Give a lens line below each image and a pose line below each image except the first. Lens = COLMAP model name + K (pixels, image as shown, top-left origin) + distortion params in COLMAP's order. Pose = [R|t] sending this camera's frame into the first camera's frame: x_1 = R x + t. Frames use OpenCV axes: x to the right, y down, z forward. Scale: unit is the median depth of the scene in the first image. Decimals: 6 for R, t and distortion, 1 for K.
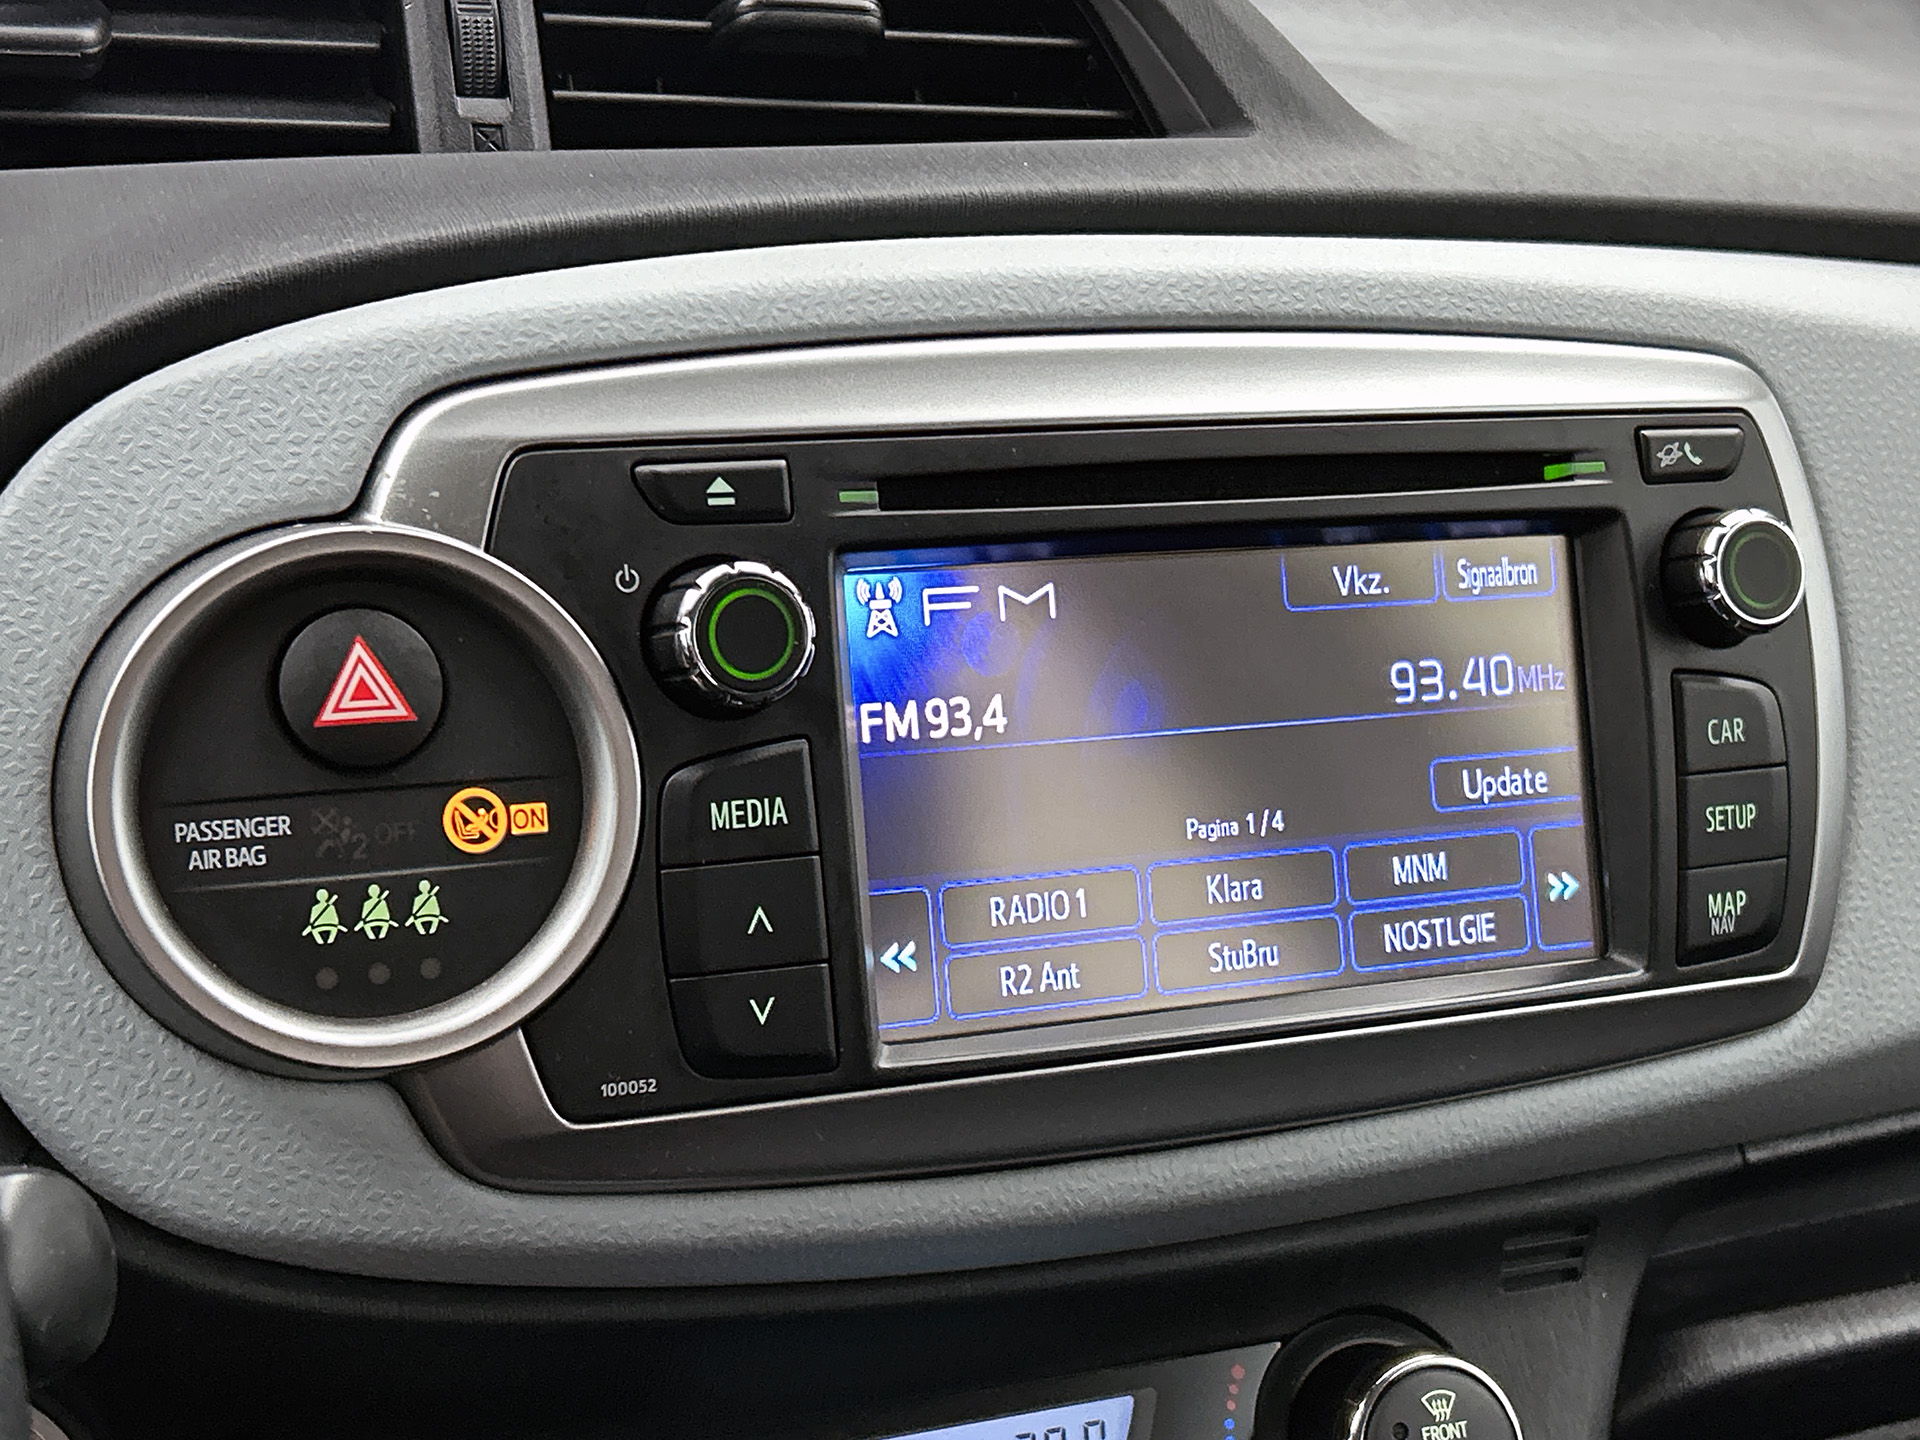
lens RADIAL K [[2960.2, 0, 962.5], [0, 2960.2, 718.1], [0, 0, 1]] dist [0.106230, 0.000000]
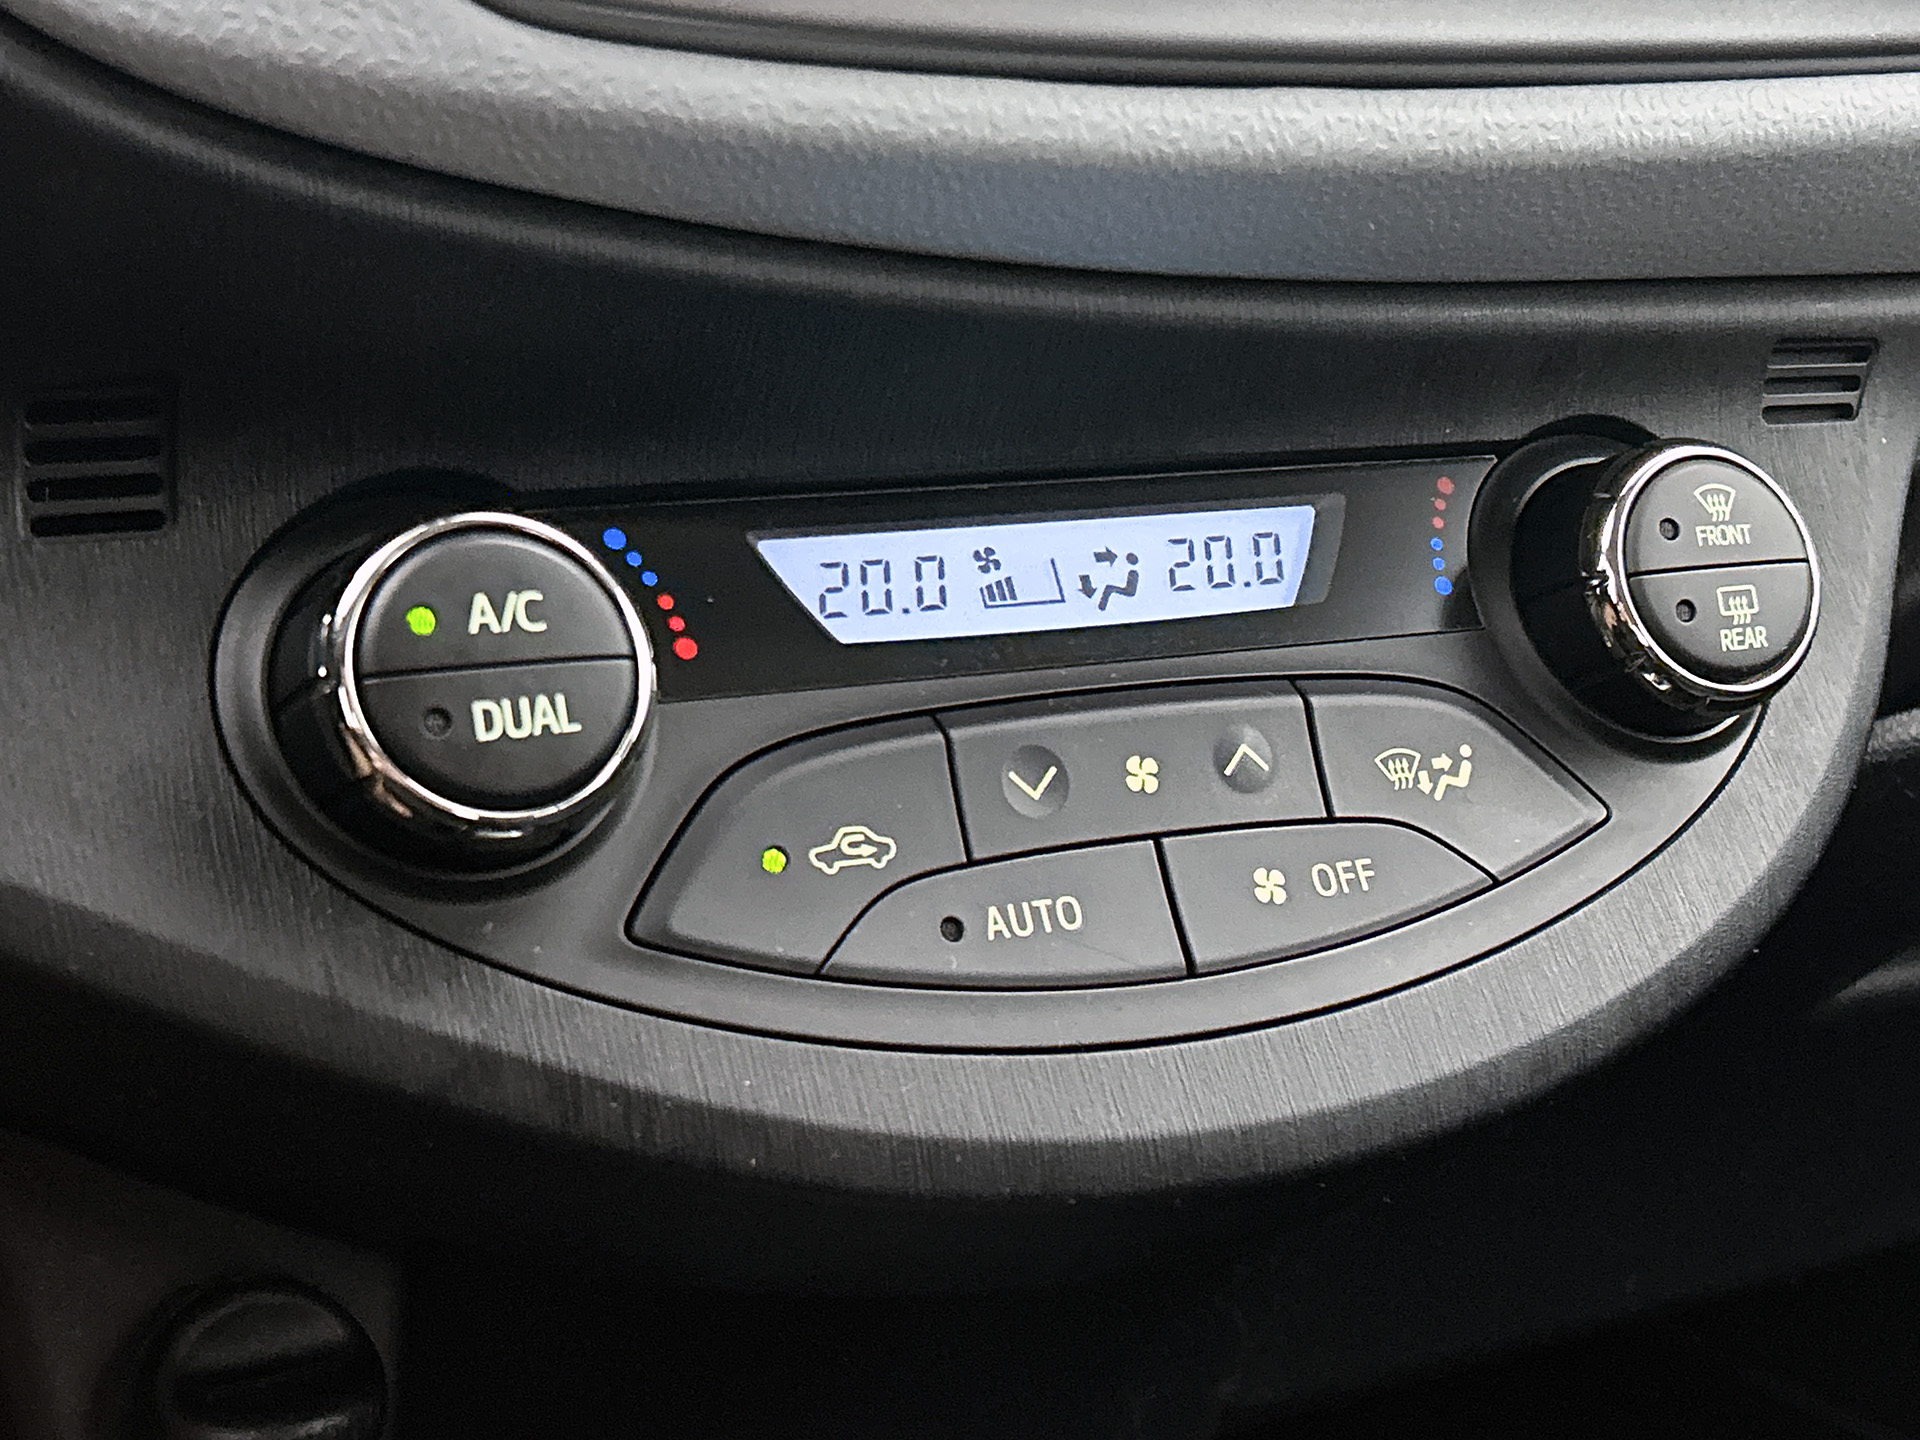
lens RADIAL K [[2960.2, 0, 959.2], [0, 2960.2, 727.8], [0, 0, 1]] dist [0.106230, 0.000000]
pose [[0.999264, -0.004204, 0.038119, -0.069798], [0.002087, 0.998463, 0.055386, 0.264017], [-0.038293, -0.055266, 0.997737, 0.255233]]
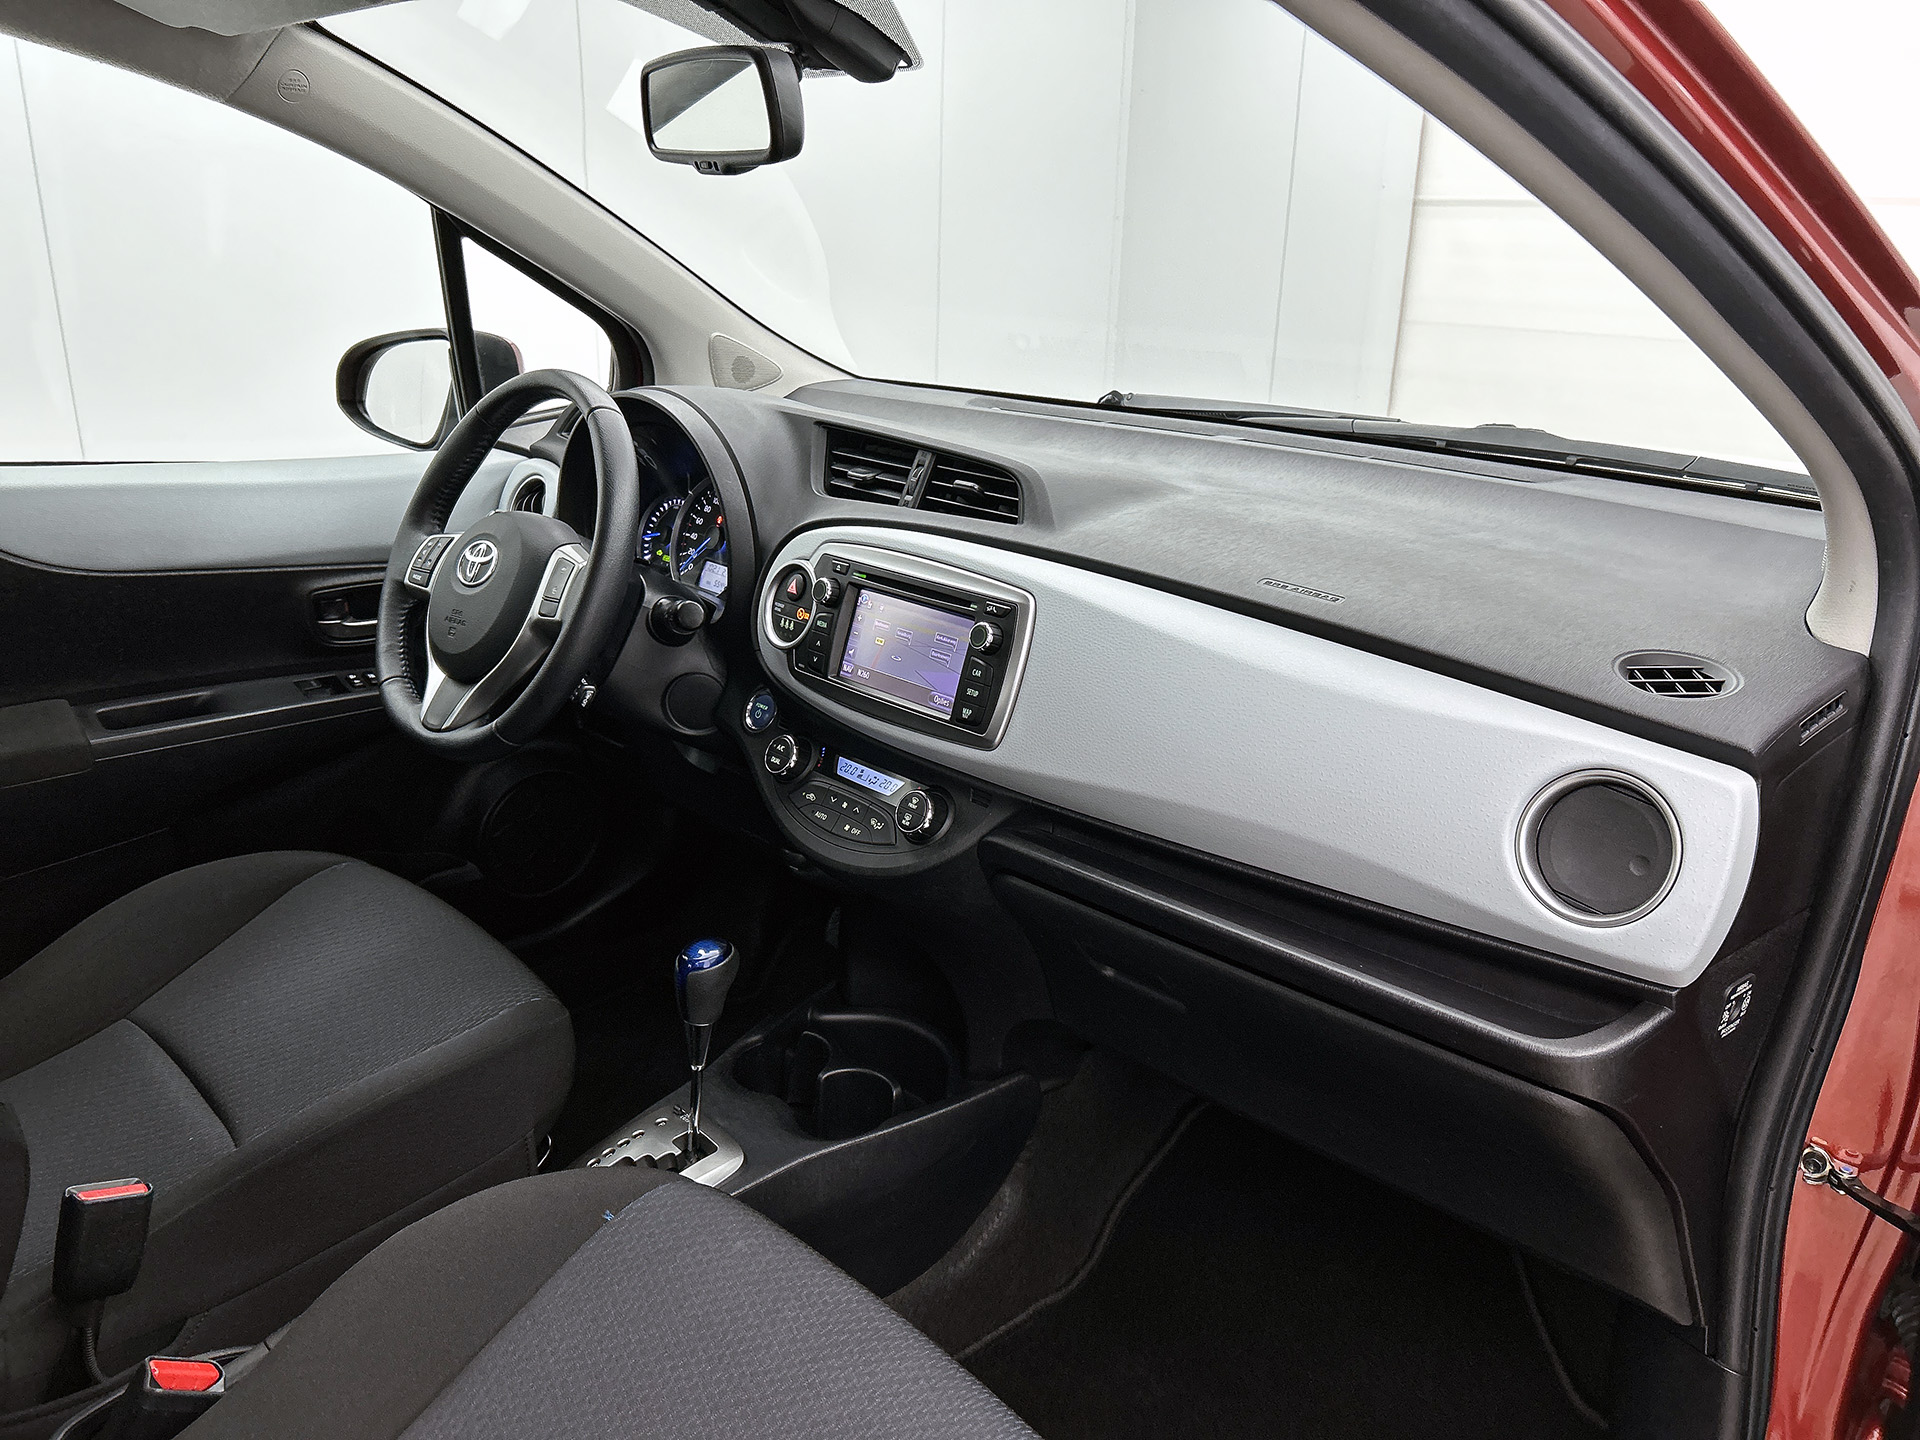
lens RADIAL K [[1423.4, 0, 961.0], [0, 1423.4, 726.6], [0, 0, 1]] dist [0.039086, -0.014405]
pose [[0.318176, 0.252413, -0.913812, 2.286160], [-0.268330, 0.948466, 0.168556, -0.279051], [0.909265, 0.191572, 0.369509, 0.263086]]
